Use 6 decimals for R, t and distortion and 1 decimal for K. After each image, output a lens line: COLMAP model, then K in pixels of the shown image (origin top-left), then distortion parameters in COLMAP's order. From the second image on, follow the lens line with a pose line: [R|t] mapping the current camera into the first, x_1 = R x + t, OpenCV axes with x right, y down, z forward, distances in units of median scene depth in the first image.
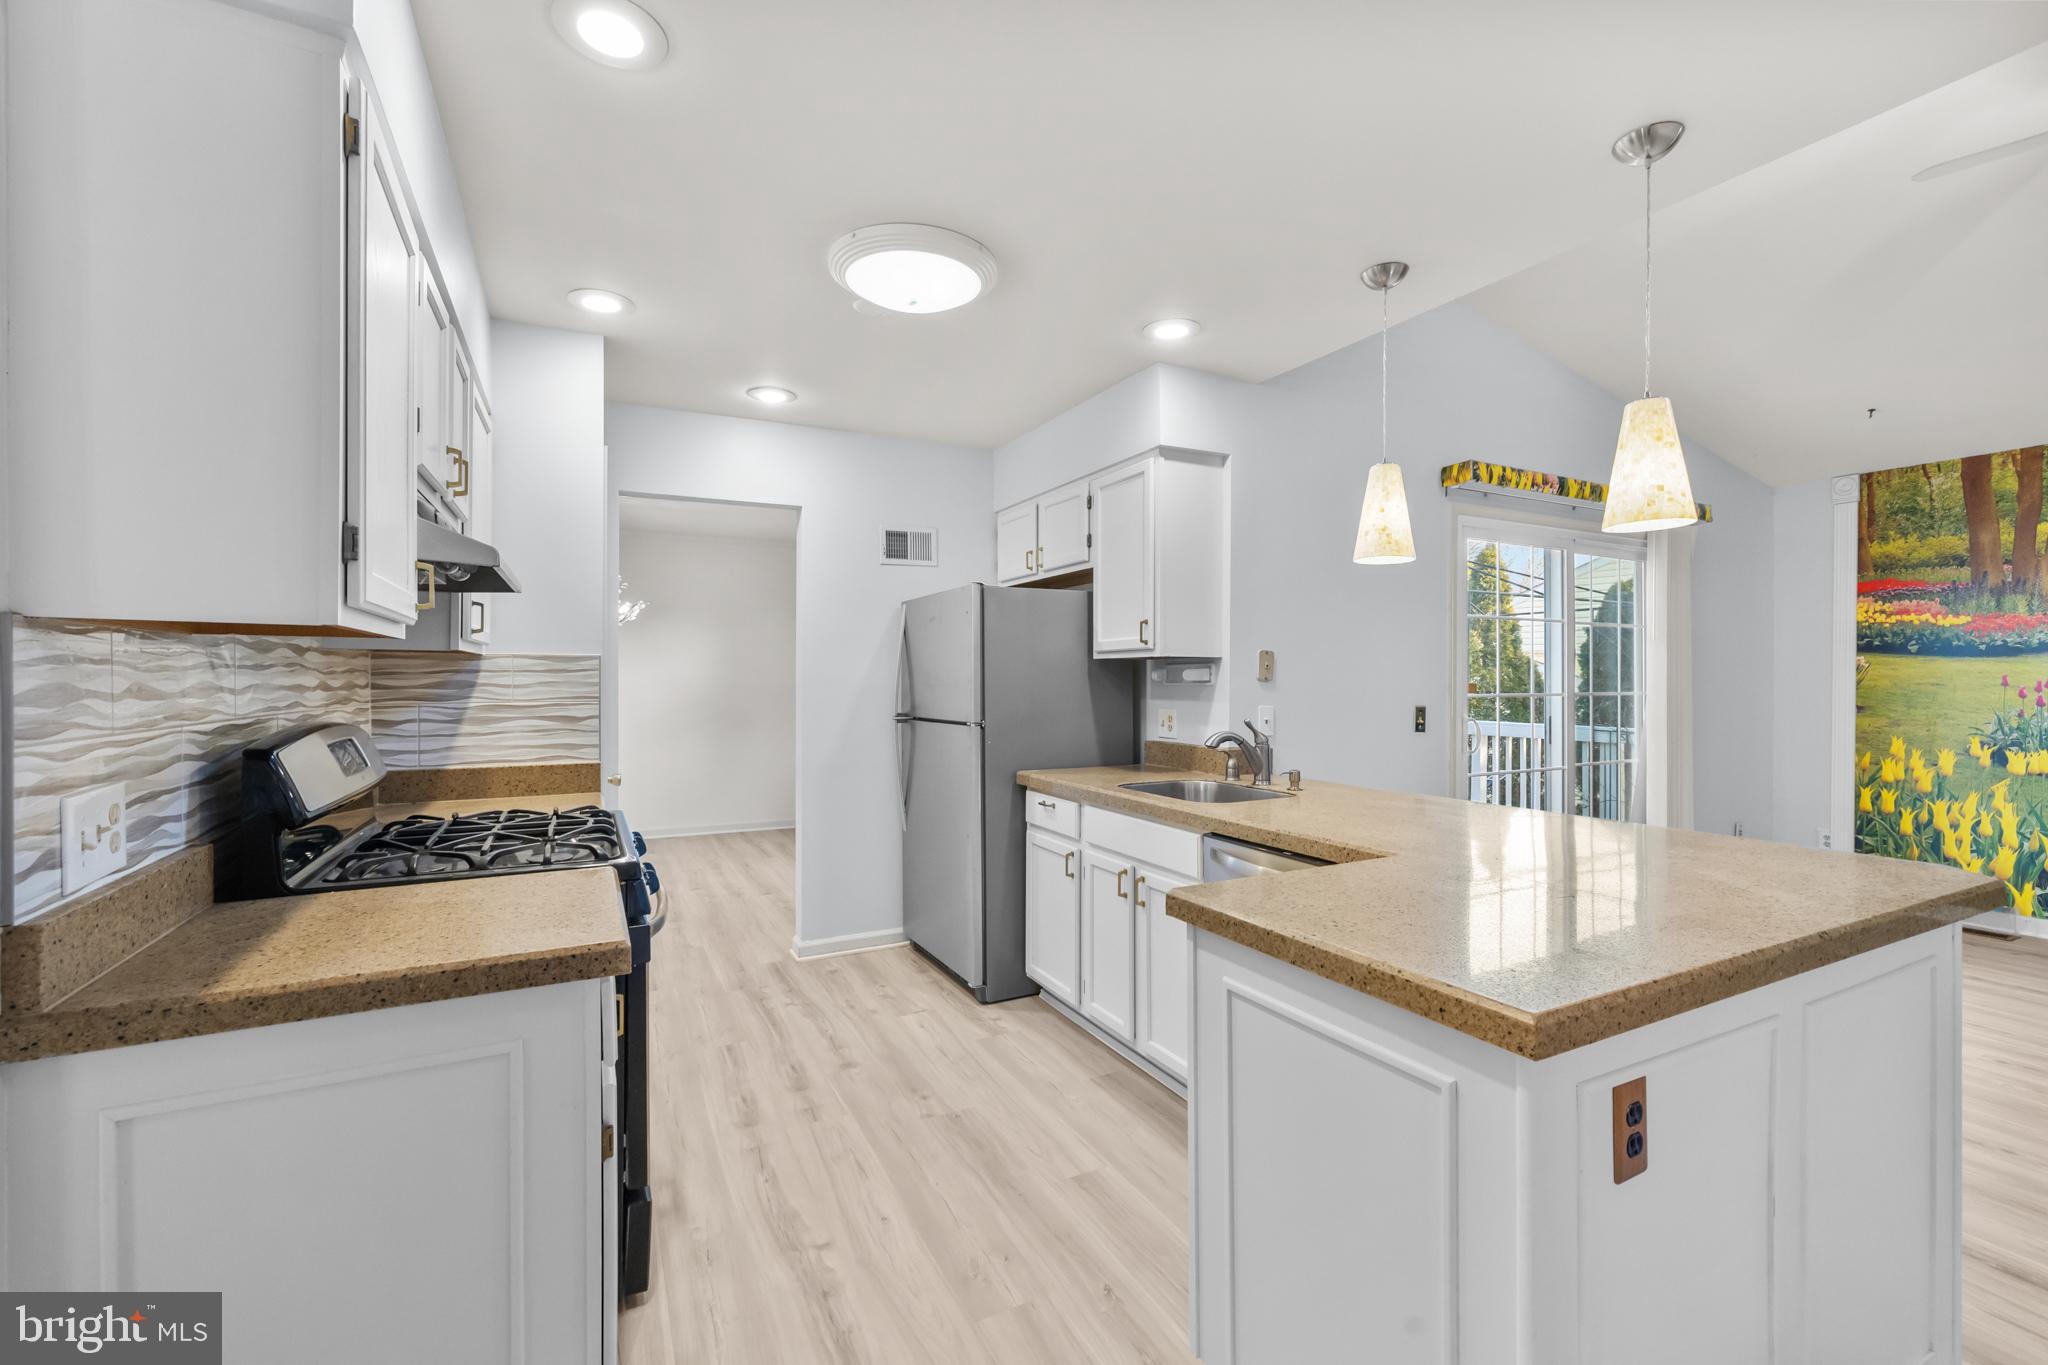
lens RADIAL K [[855.9, 0, 1019.2], [0, 855.9, 678.5], [0, 0, 1]] dist [-0.000152, 0.000289]
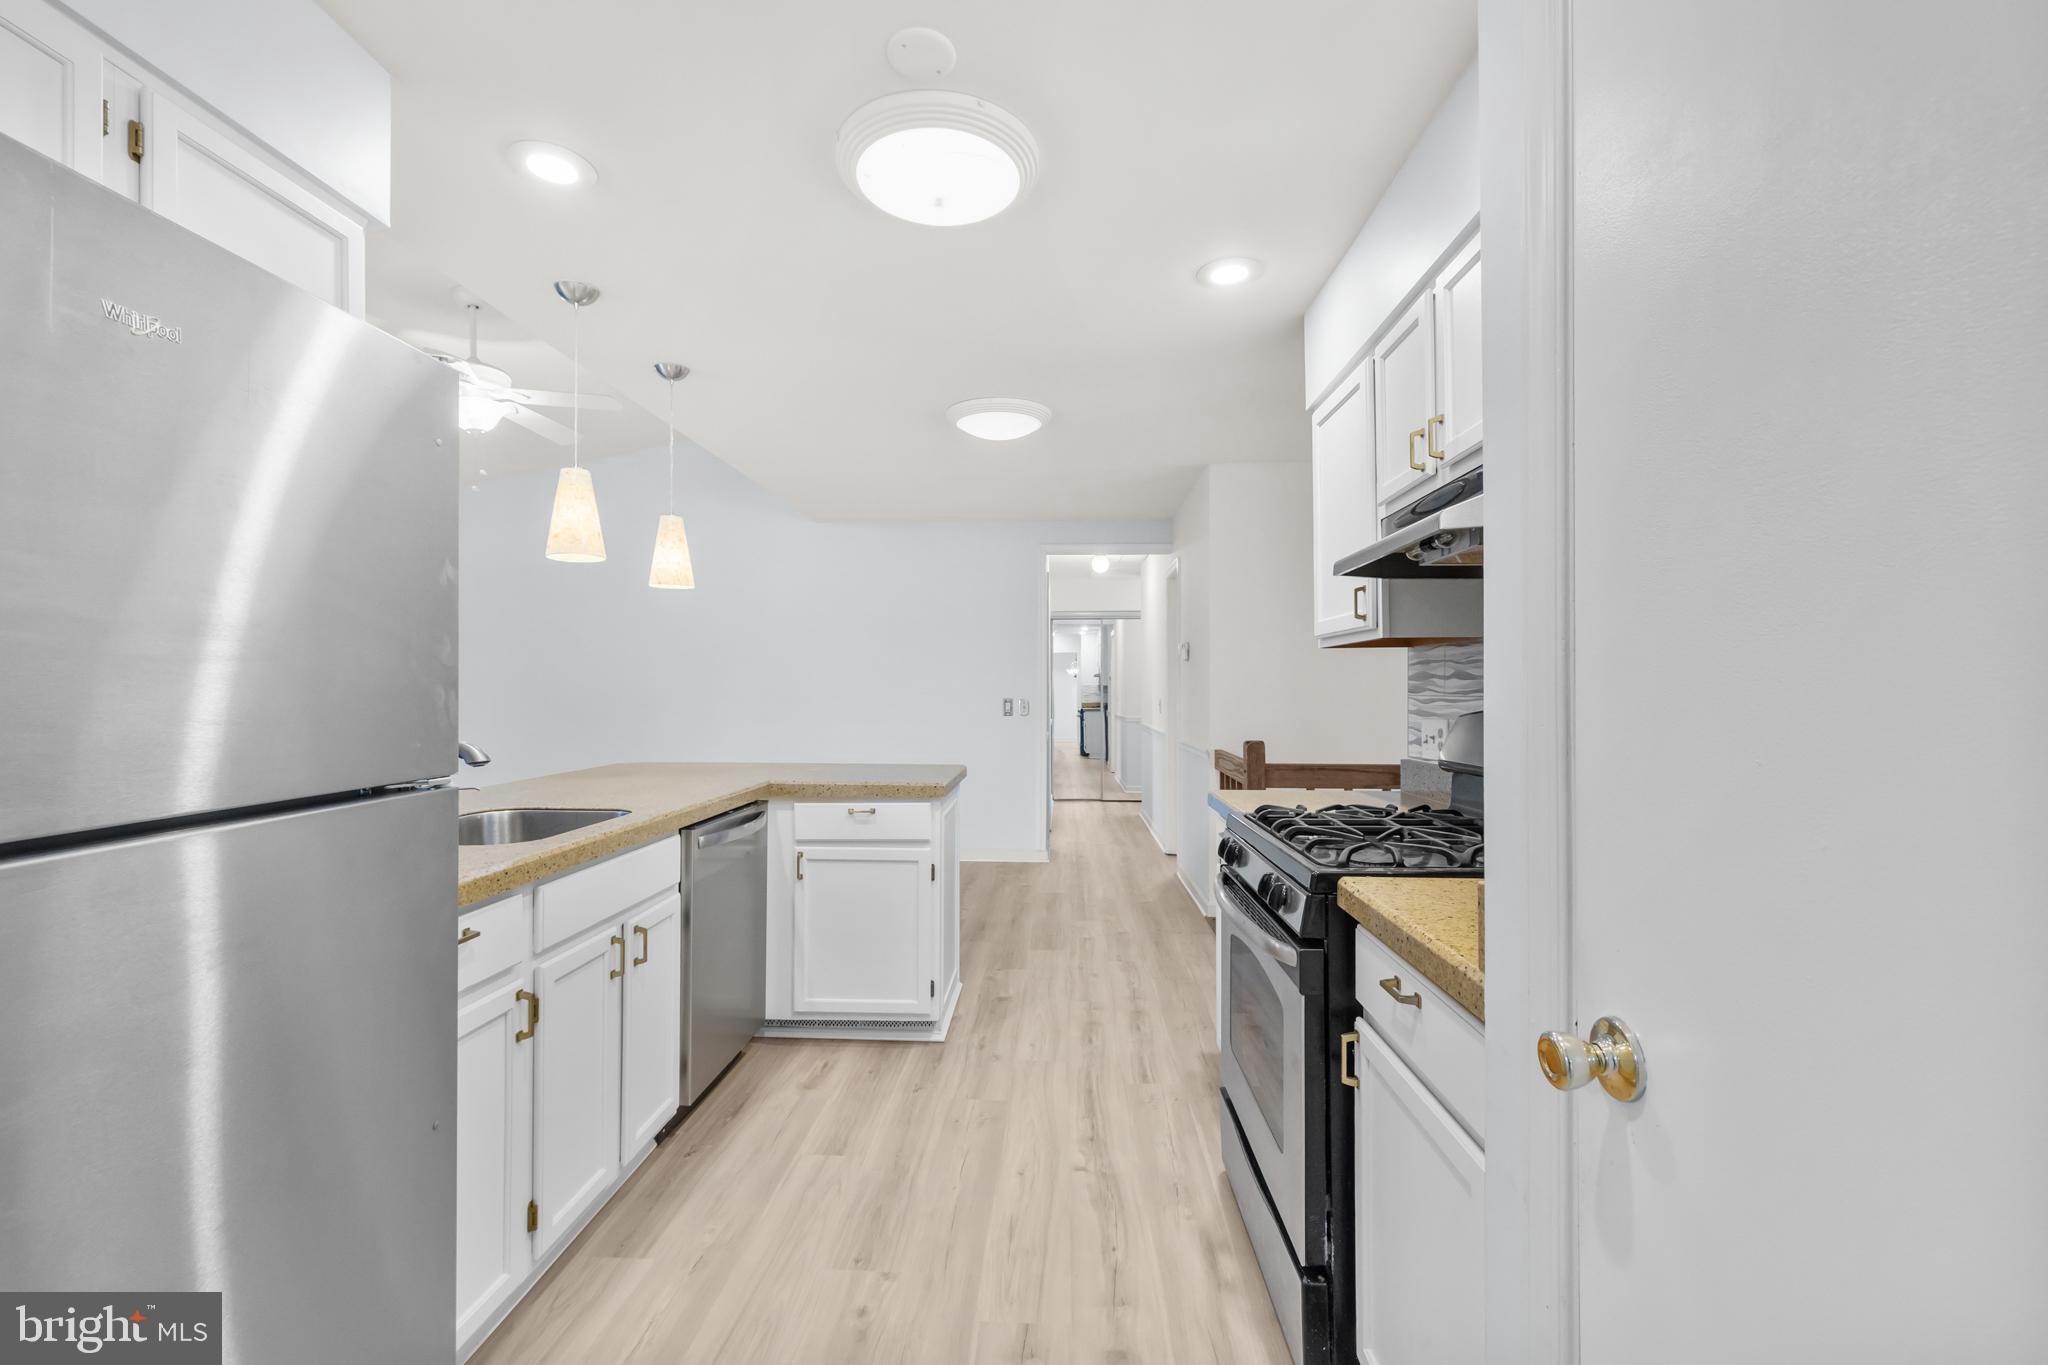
lens RADIAL K [[865.5, 0, 1024.0], [0, 865.5, 682.5], [0, 0, 1]] dist [0.001887, -0.000091]
pose [[-0.871160, 0.009228, 0.490912, -0.431504], [0.007285, 0.999956, -0.005869, 0.013751], [-0.490945, -0.001537, -0.871189, 1.199648]]
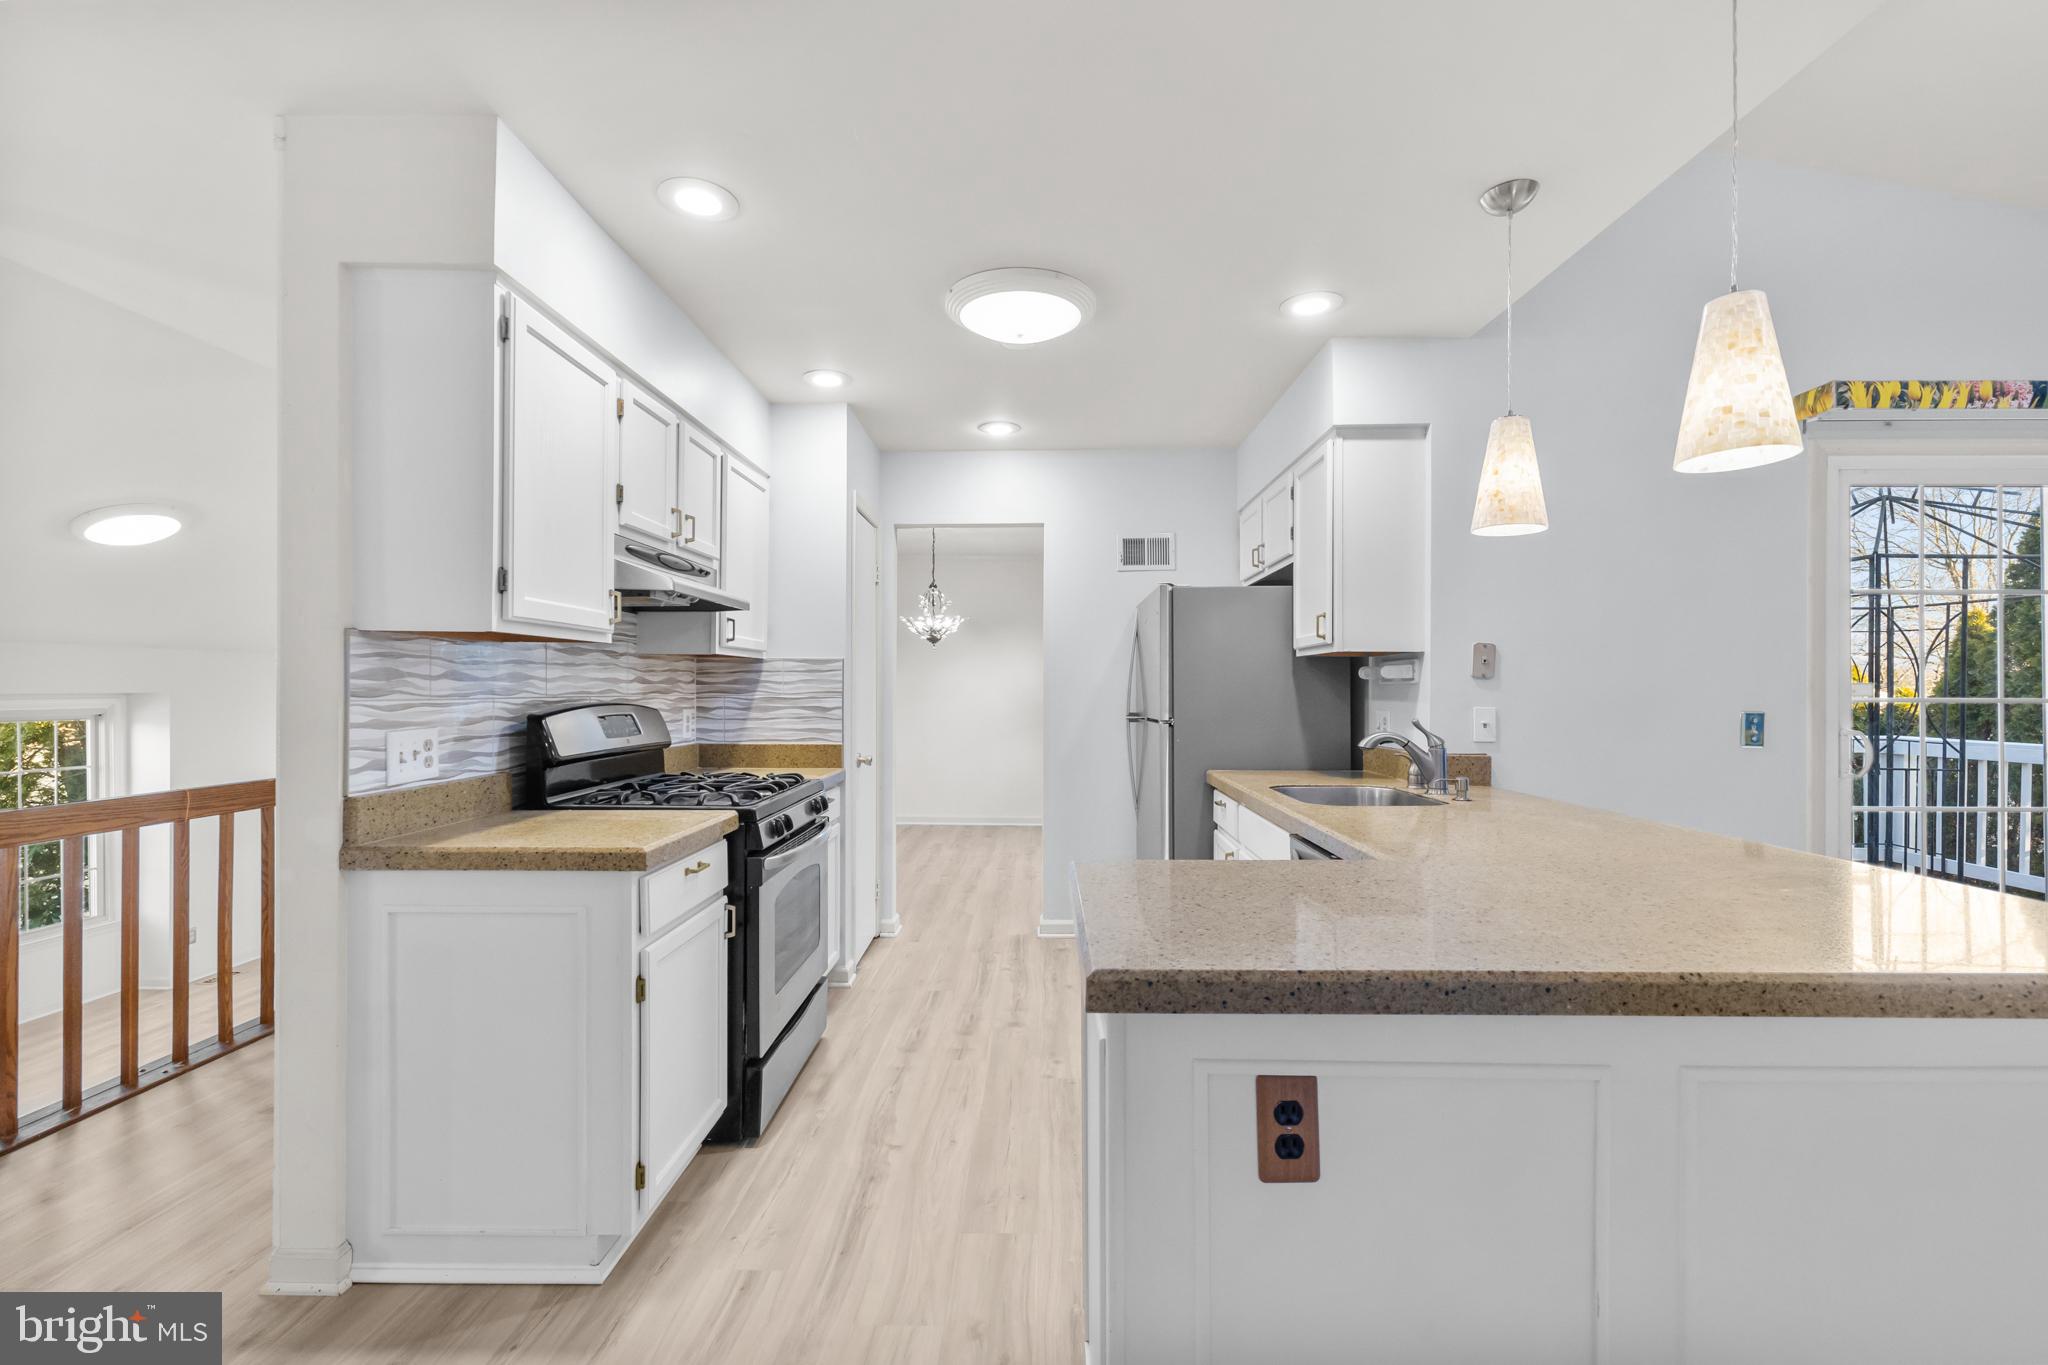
lens RADIAL K [[865.5, 0, 1024.0], [0, 865.5, 682.5], [0, 0, 1]] dist [0.001887, -0.000091]
pose [[0.881901, -0.002053, -0.471429, 0.293103], [-0.002311, 0.999960, -0.008678, 0.015866], [0.471428, 0.008743, 0.881861, 0.009509]]
